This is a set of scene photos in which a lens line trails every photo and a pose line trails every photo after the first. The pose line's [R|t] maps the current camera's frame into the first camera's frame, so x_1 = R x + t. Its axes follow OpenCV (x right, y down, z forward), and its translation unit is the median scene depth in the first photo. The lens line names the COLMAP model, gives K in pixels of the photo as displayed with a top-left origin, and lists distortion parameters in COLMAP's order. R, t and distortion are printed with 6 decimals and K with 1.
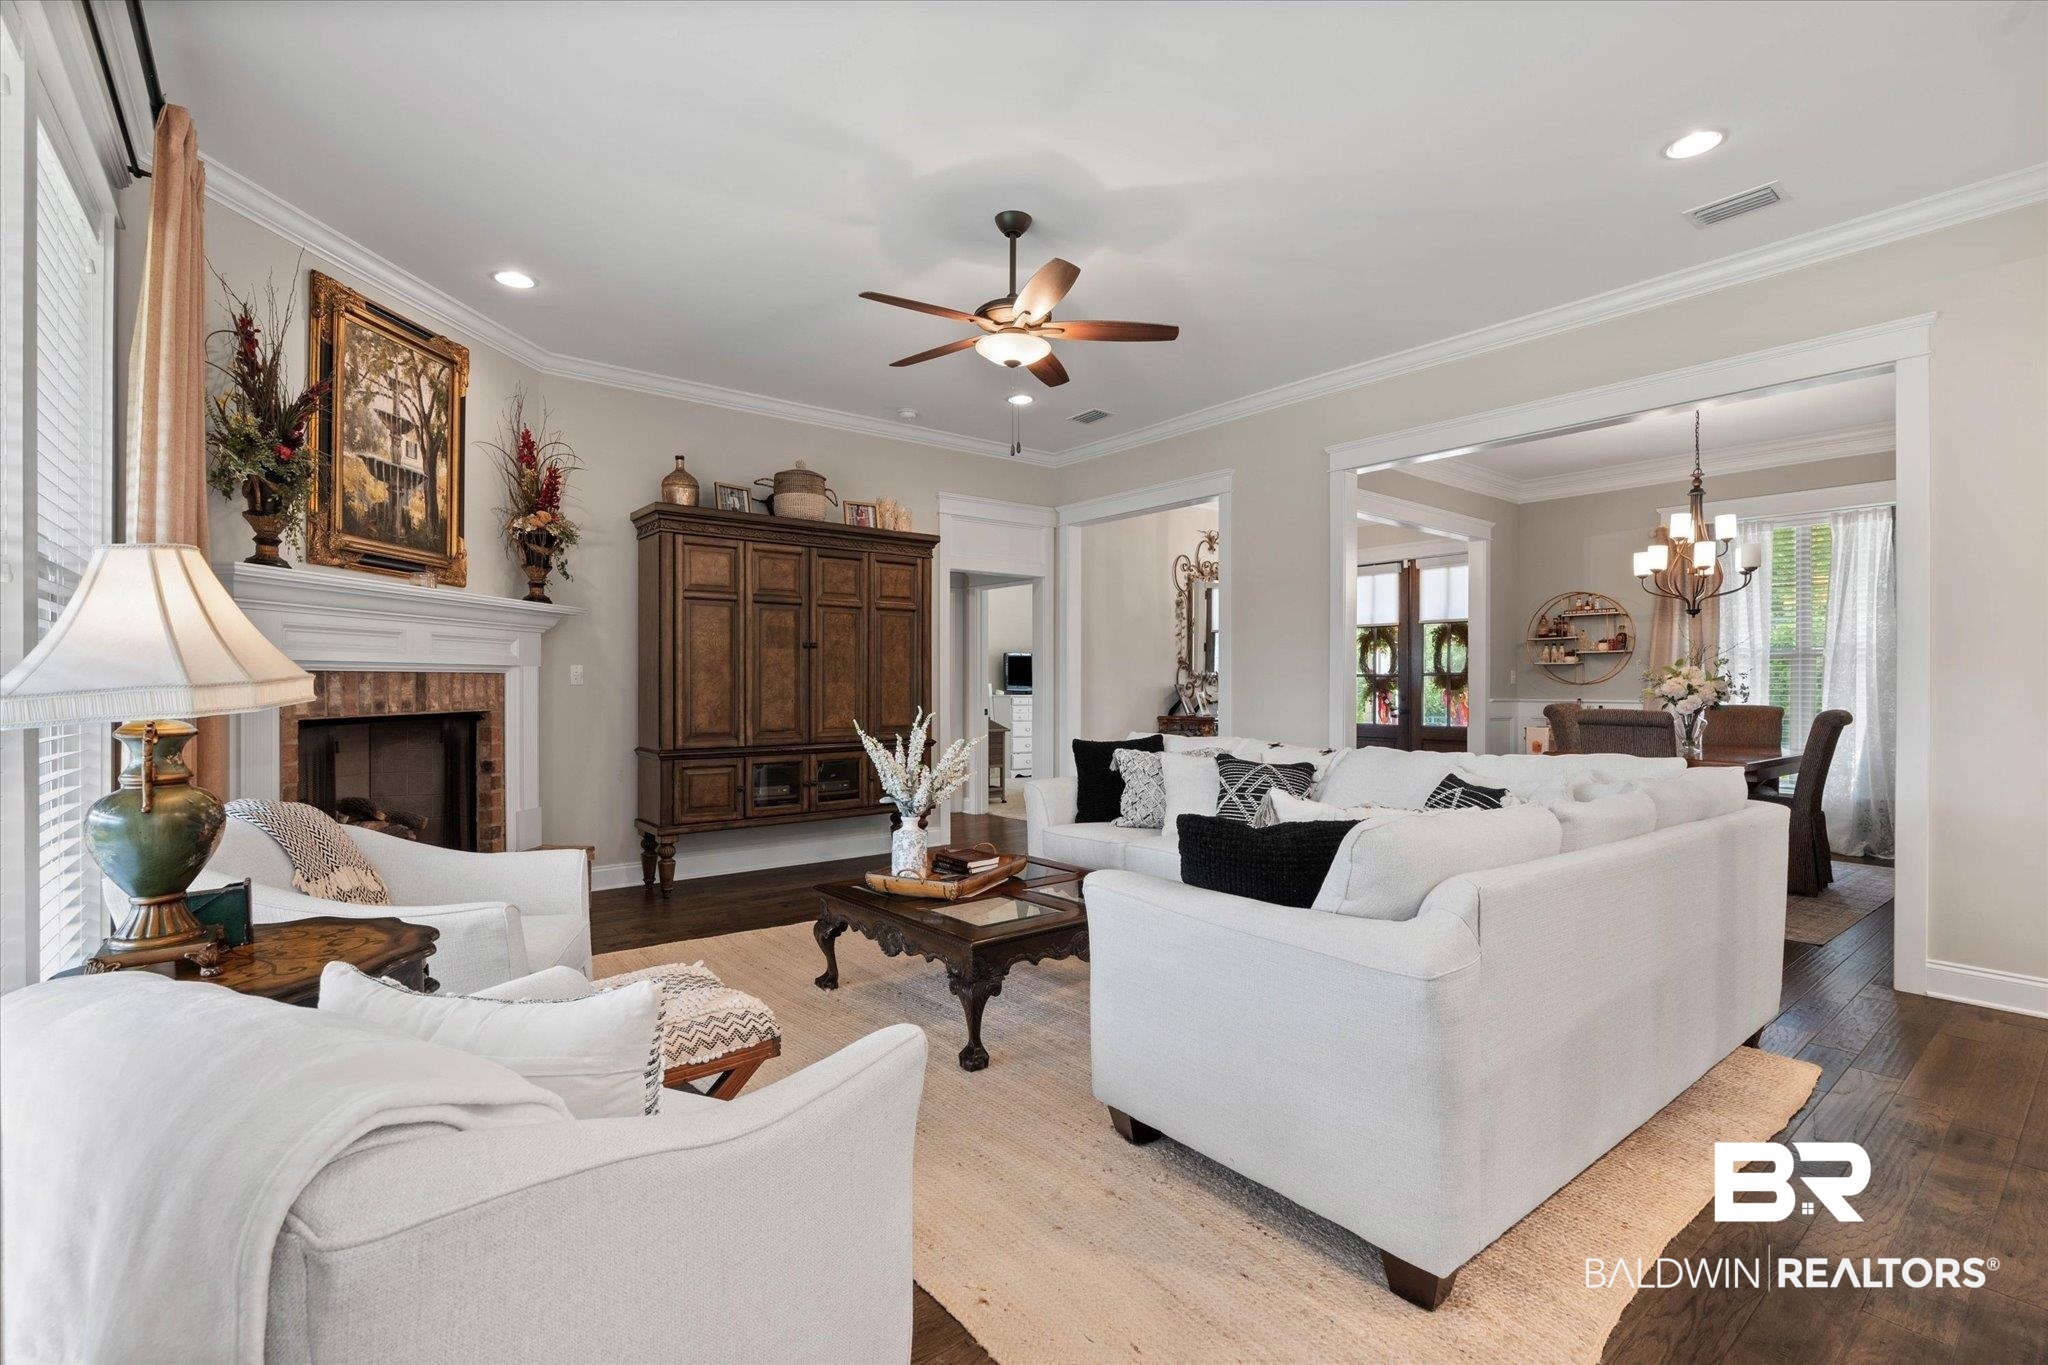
lens RADIAL K [[934.8, 0, 1024.0], [0, 934.8, 682.5], [0, 0, 1]] dist [0.000268, 0.000051]
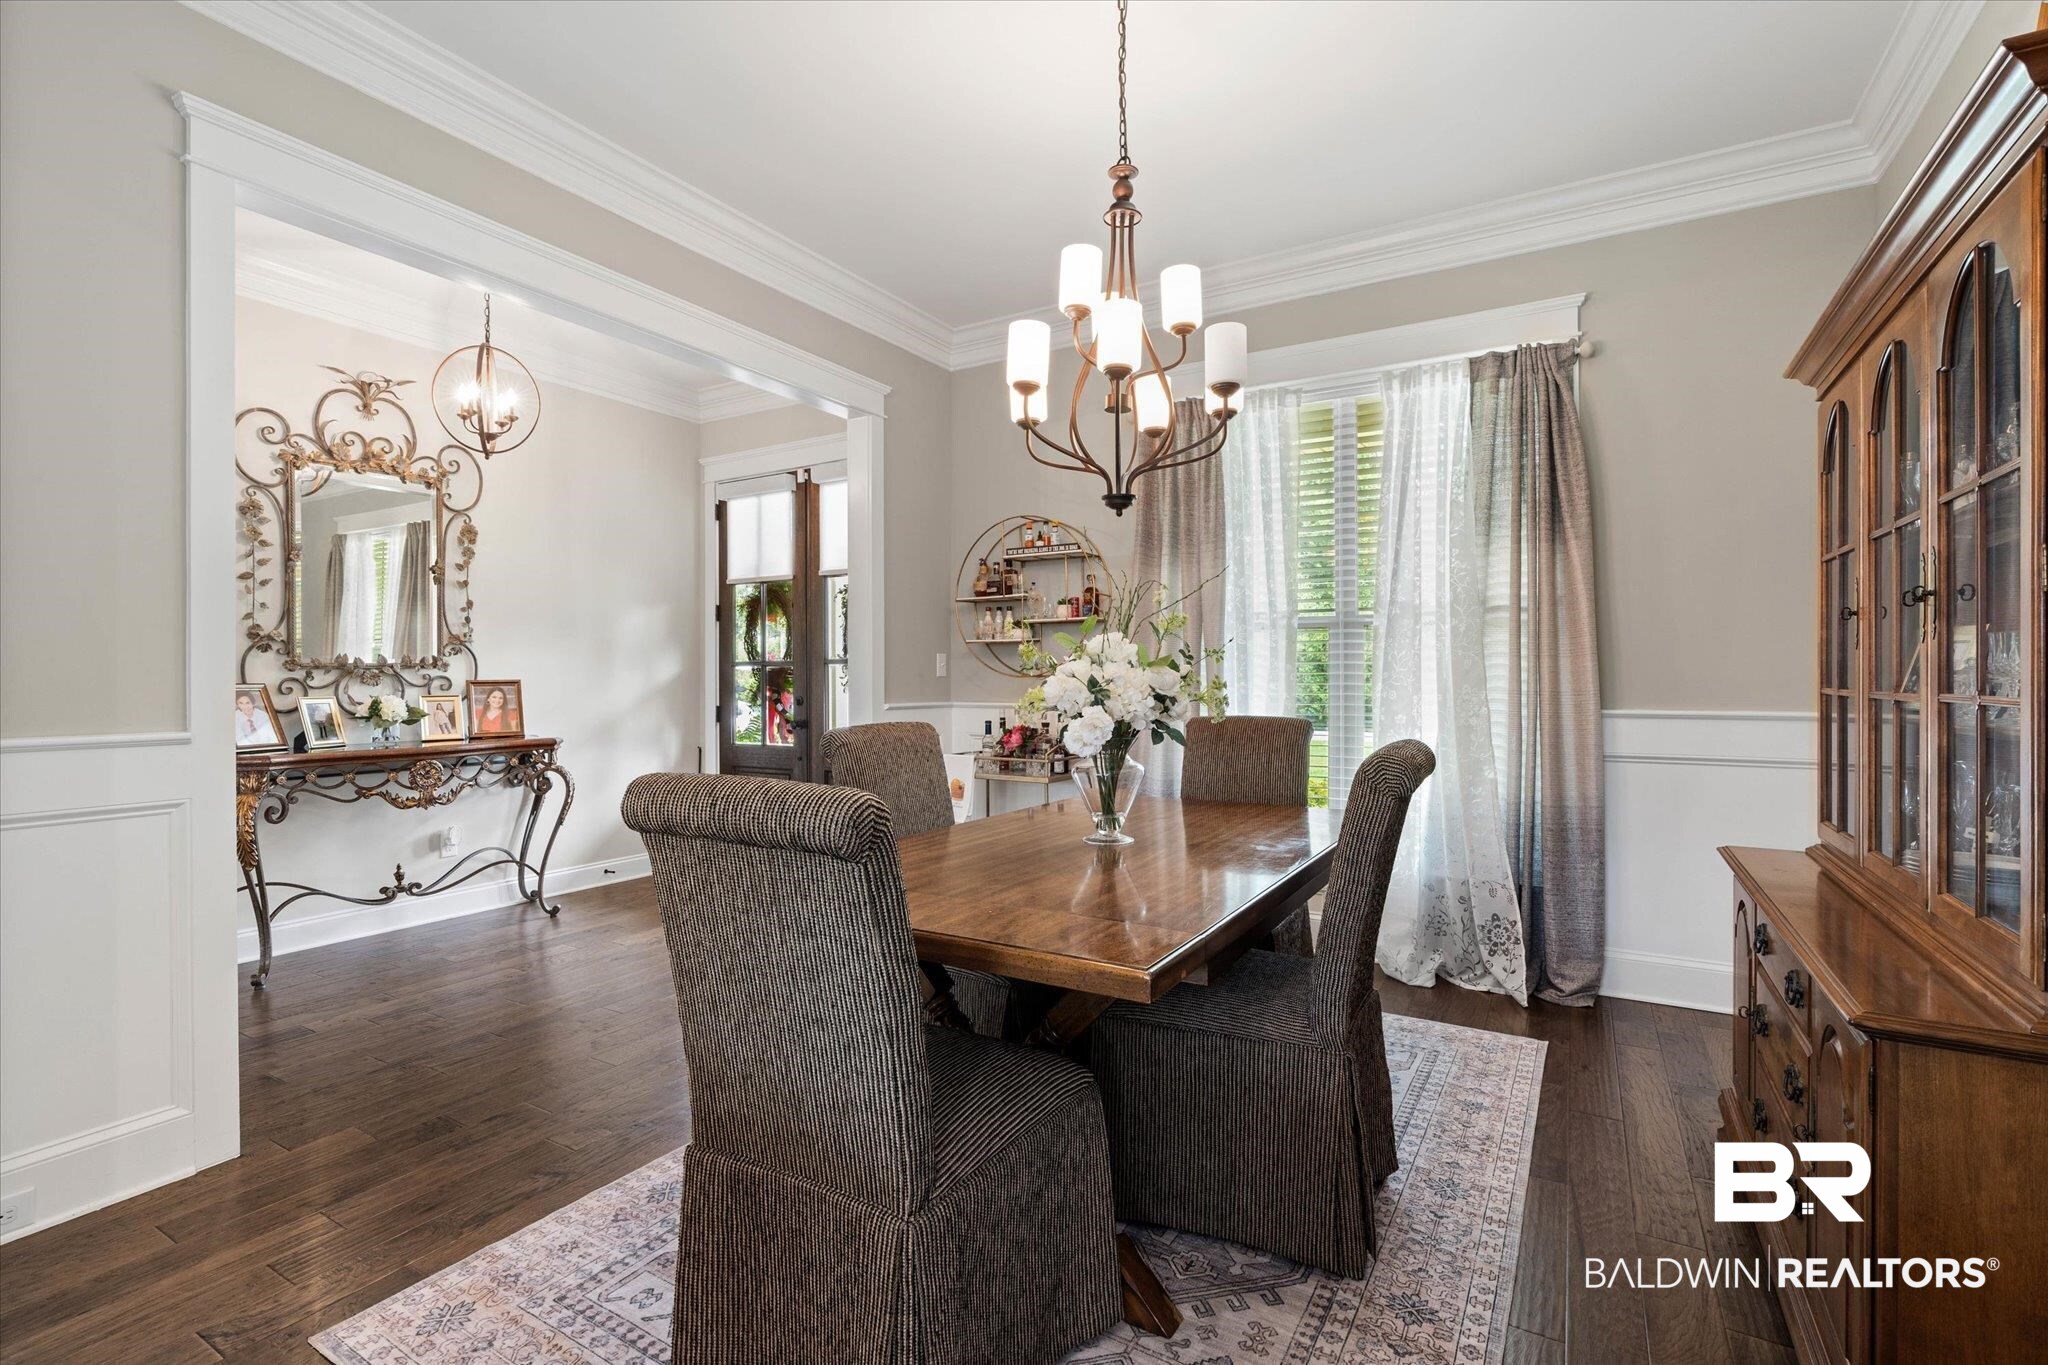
lens RADIAL K [[944.5, 0, 1025.9], [0, 944.5, 676.5], [0, 0, 1]] dist [-0.001953, -0.000069]
pose [[0.937491, -0.008644, 0.347901, 0.395506], [0.008557, 0.999962, 0.001786, 0.000675], [-0.347903, 0.001303, 0.937530, 0.463462]]
